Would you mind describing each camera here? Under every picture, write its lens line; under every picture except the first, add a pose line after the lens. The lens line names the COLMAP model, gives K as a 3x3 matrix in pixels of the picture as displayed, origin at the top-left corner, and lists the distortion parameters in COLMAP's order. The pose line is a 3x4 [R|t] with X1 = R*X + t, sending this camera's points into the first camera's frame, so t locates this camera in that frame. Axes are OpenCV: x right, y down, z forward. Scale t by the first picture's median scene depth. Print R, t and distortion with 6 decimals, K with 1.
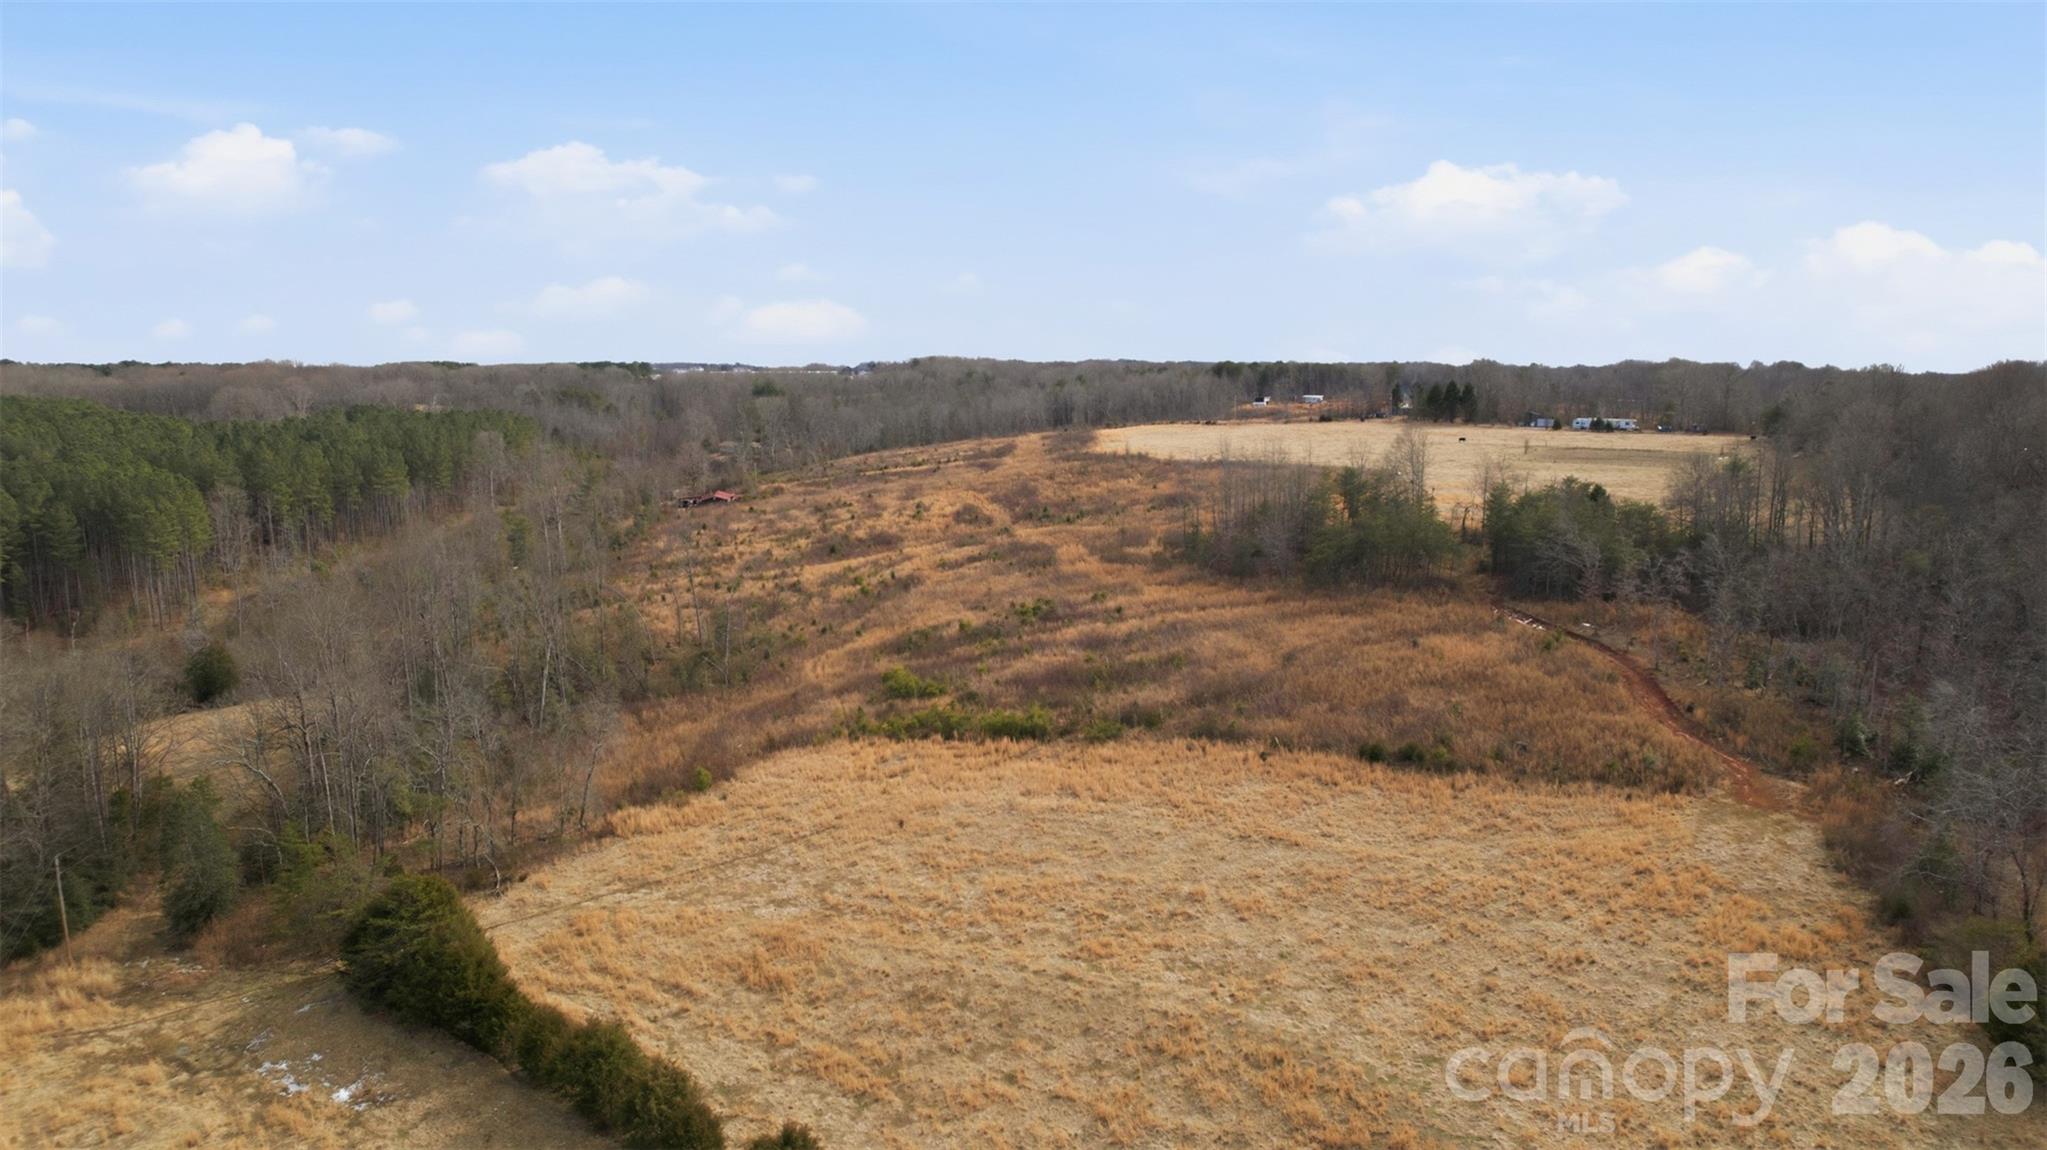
lens RADIAL K [[1311.5, 0, 1023.1], [0, 1311.5, 612.6], [0, 0, 1]] dist [-0.092520, 0.095167]
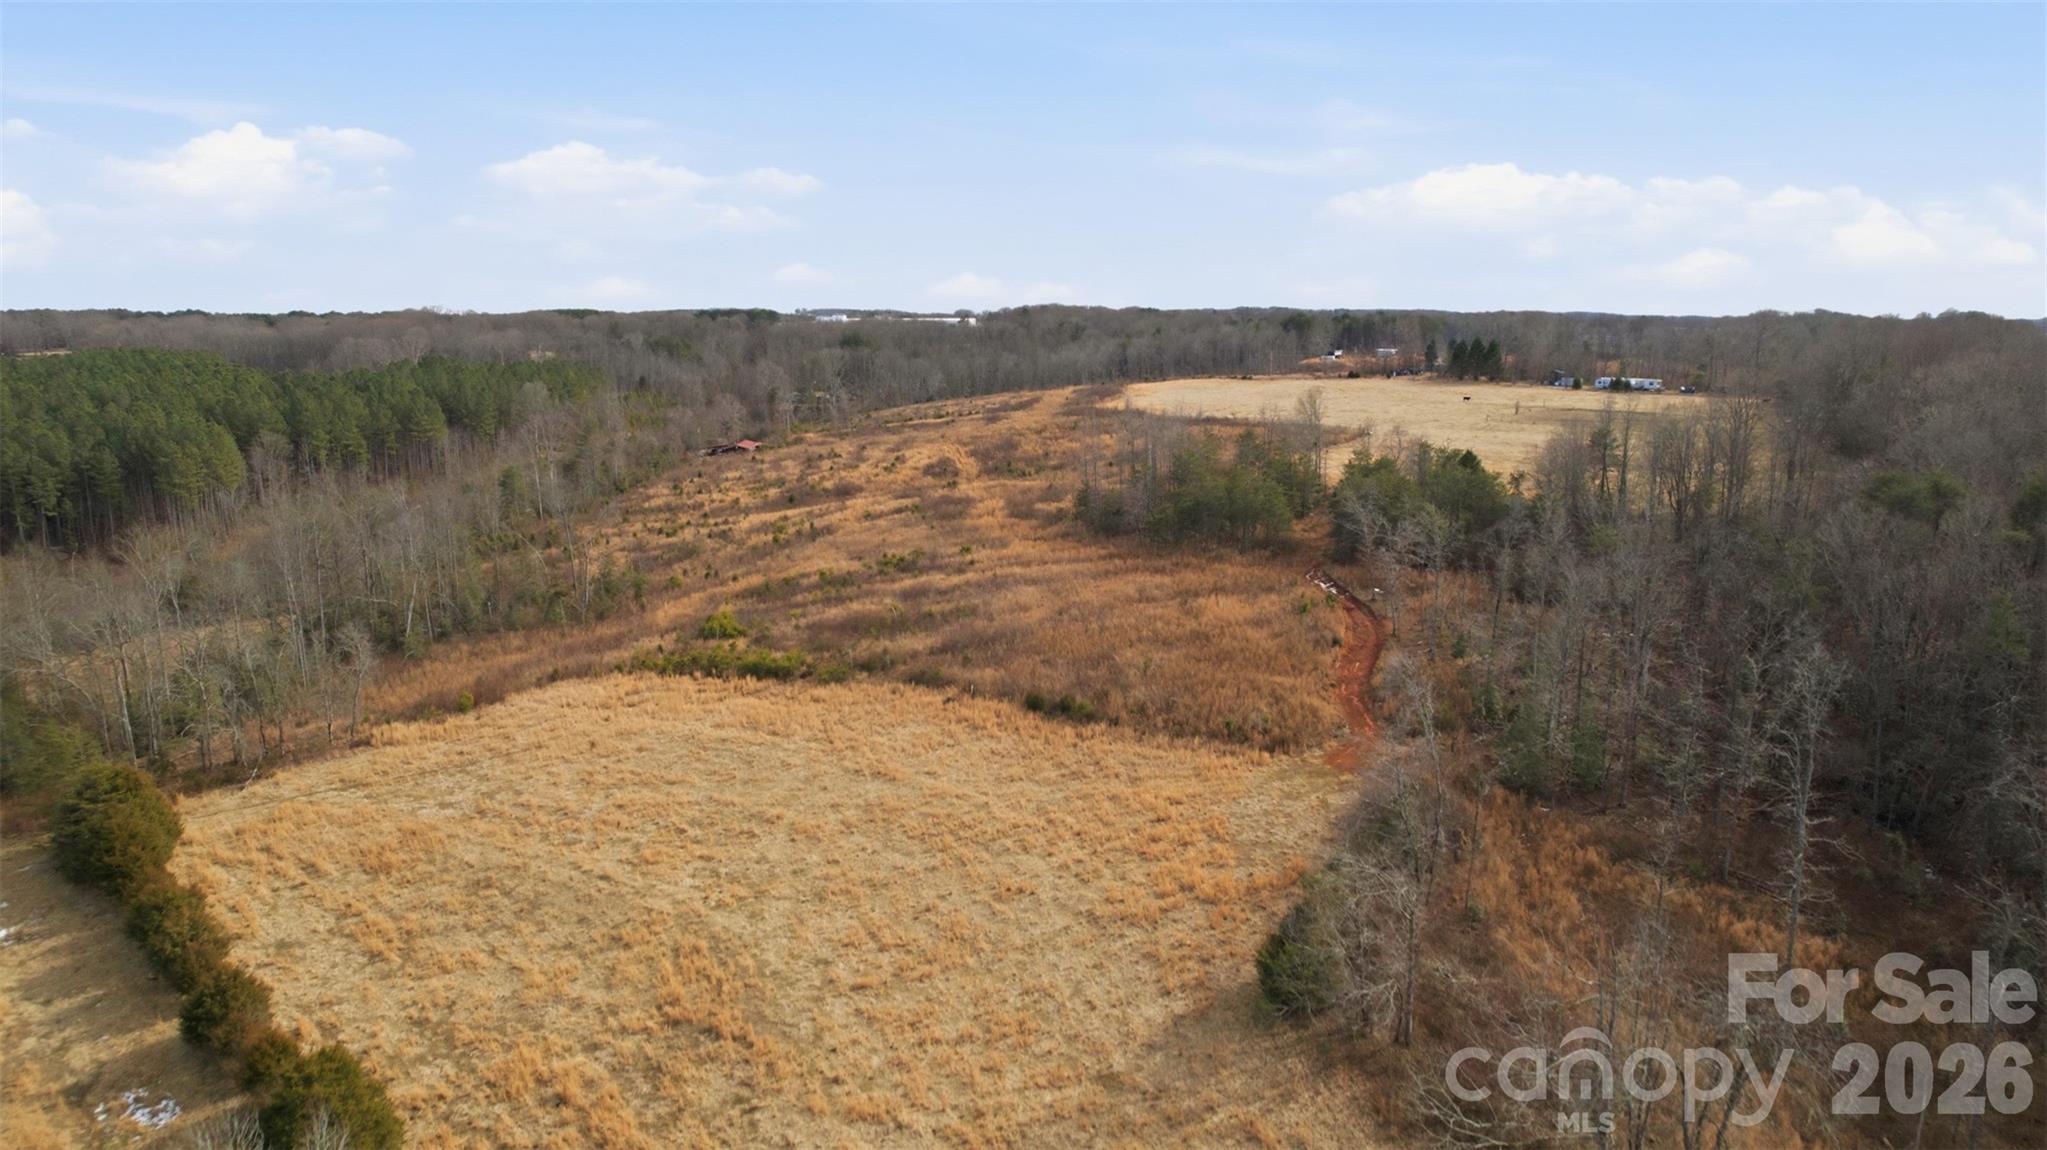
lens RADIAL K [[1311.5, 0, 1023.1], [0, 1311.5, 612.6], [0, 0, 1]] dist [-0.092520, 0.095167]
pose [[0.991876, 0.029920, -0.123639, 0.223352], [-0.024896, 0.998808, 0.041985, -0.006801], [0.124748, -0.038565, 0.991439, -0.043151]]
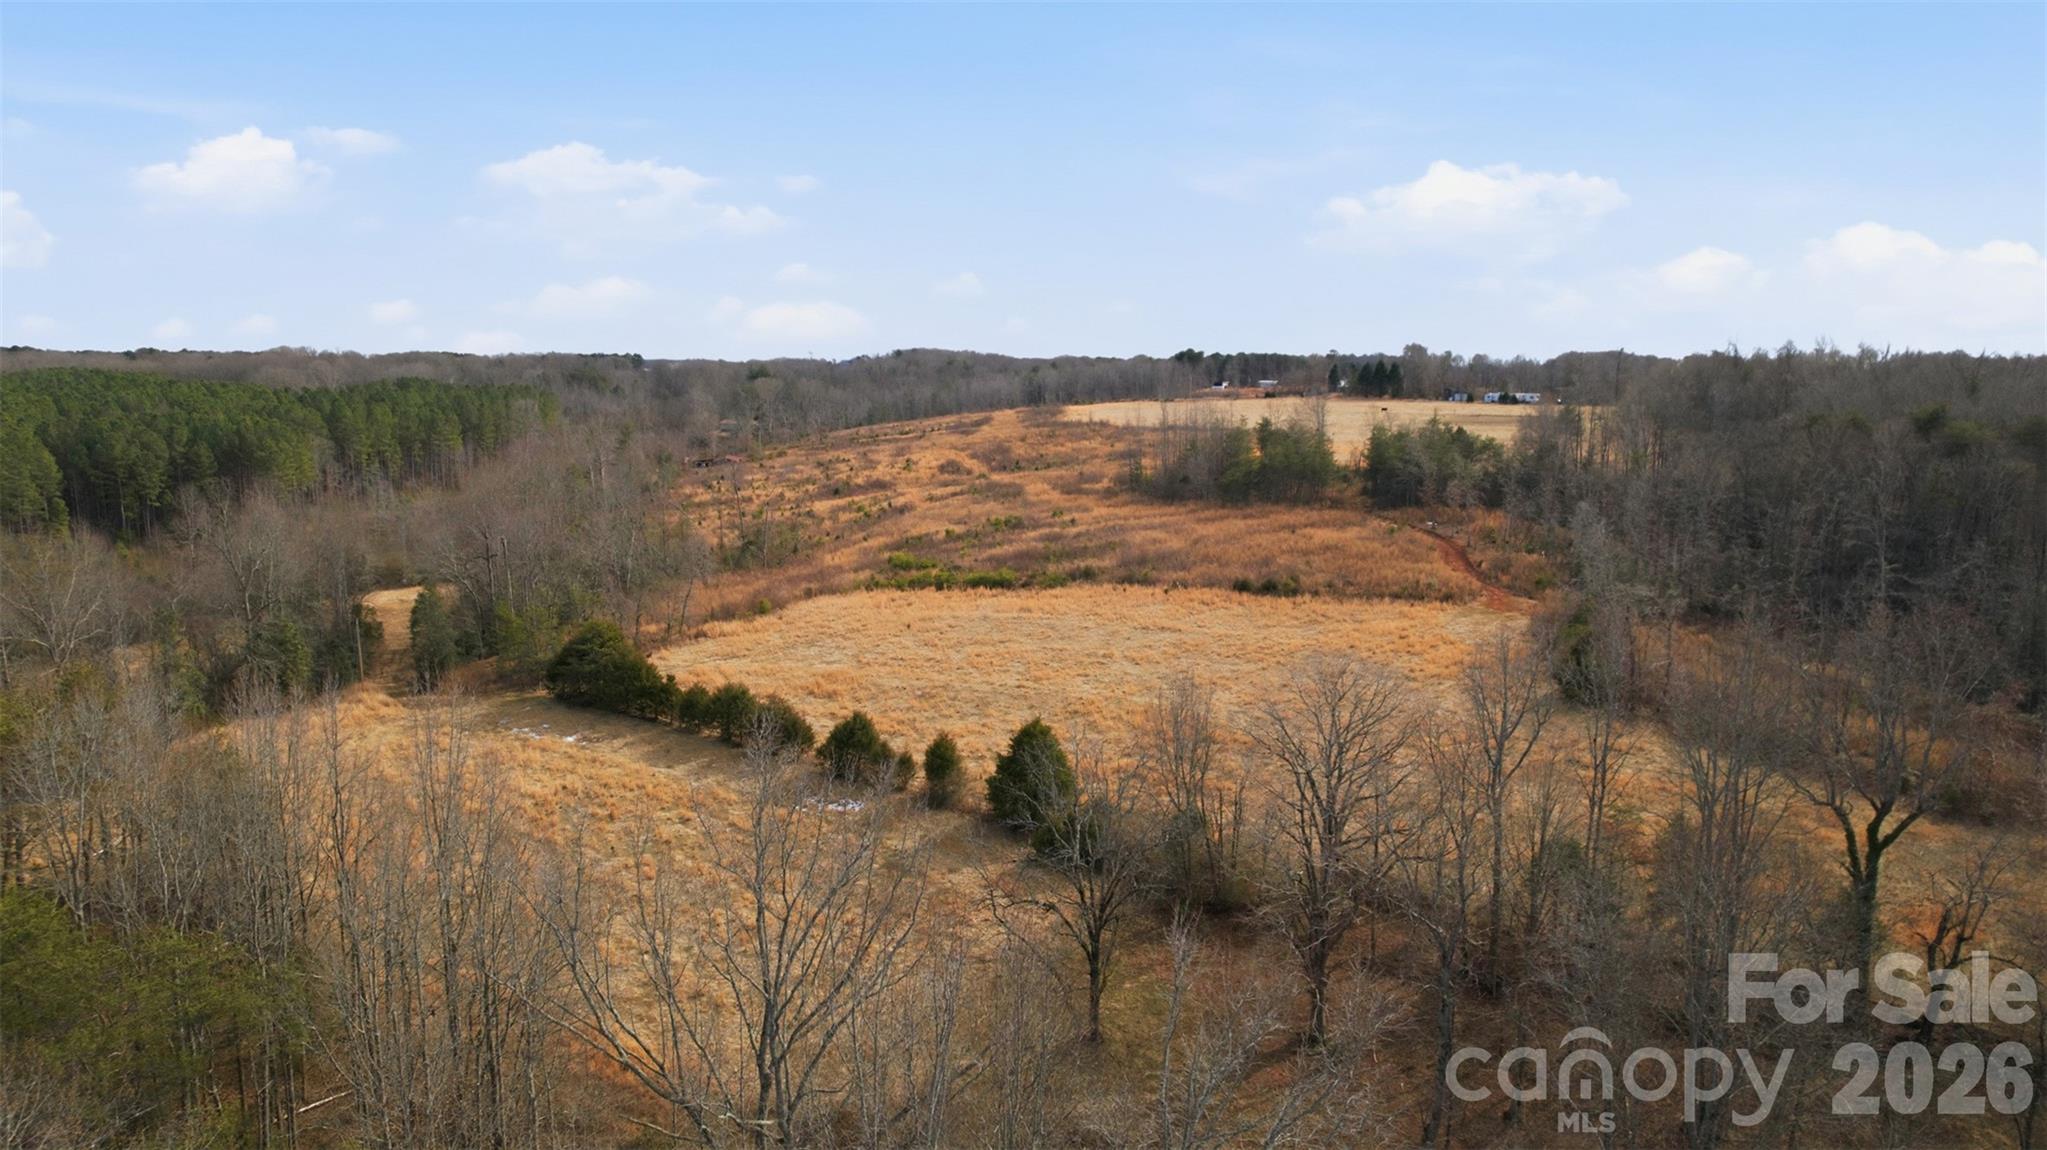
lens RADIAL K [[1311.5, 0, 1023.1], [0, 1311.5, 612.6], [0, 0, 1]] dist [-0.092520, 0.095167]
pose [[0.999865, 0.001481, 0.016365, 0.004633], [-0.001471, 0.999999, -0.000620, 0.078418], [-0.016365, 0.000596, 0.999866, -0.233544]]
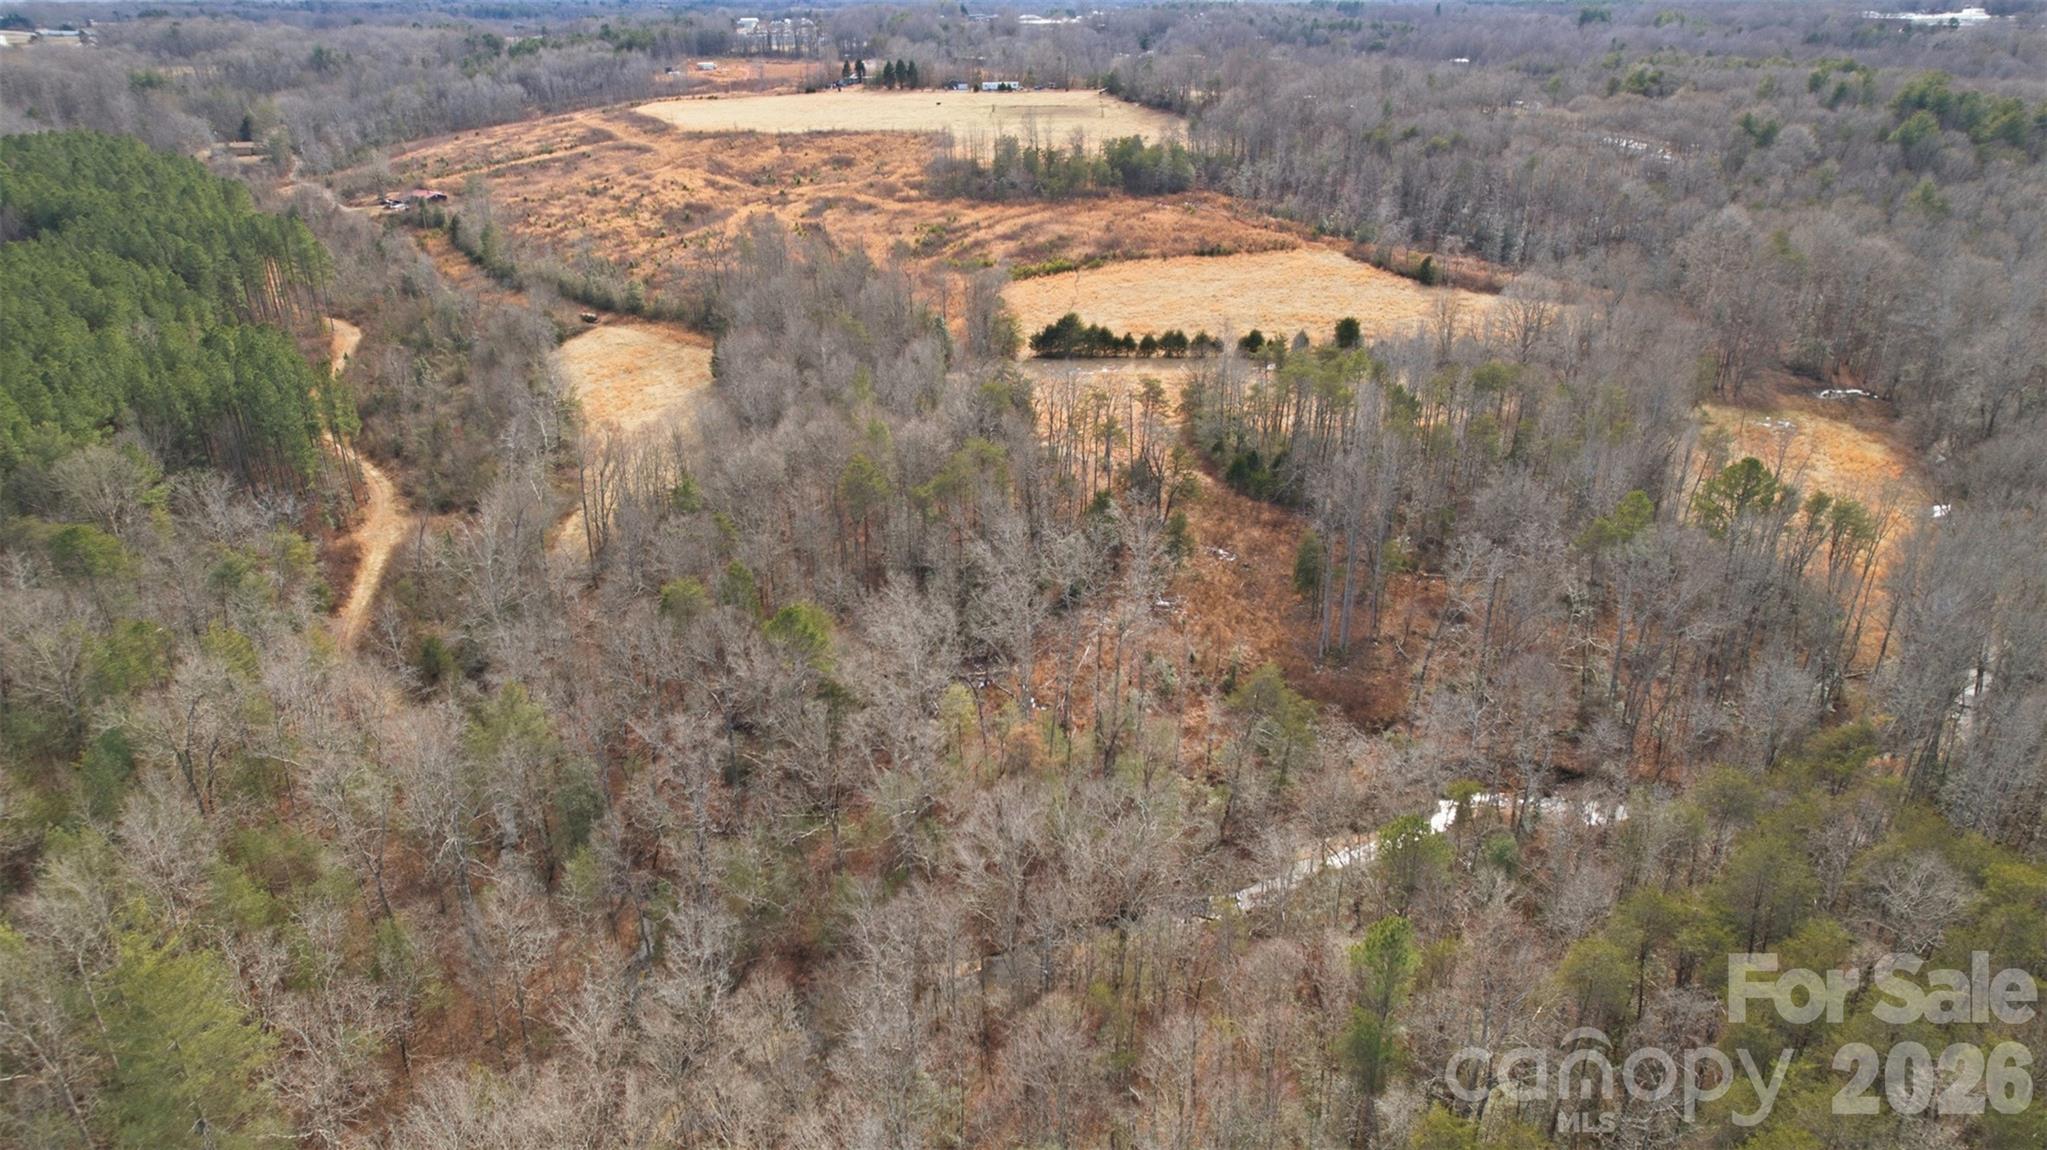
lens RADIAL K [[1311.5, 0, 1023.1], [0, 1311.5, 612.6], [0, 0, 1]] dist [-0.092520, 0.095167]
pose [[0.788353, -0.272897, 0.551386, -1.001250], [0.115707, 0.946012, 0.302775, -0.028570], [-0.604244, -0.174895, 0.777368, -0.598511]]
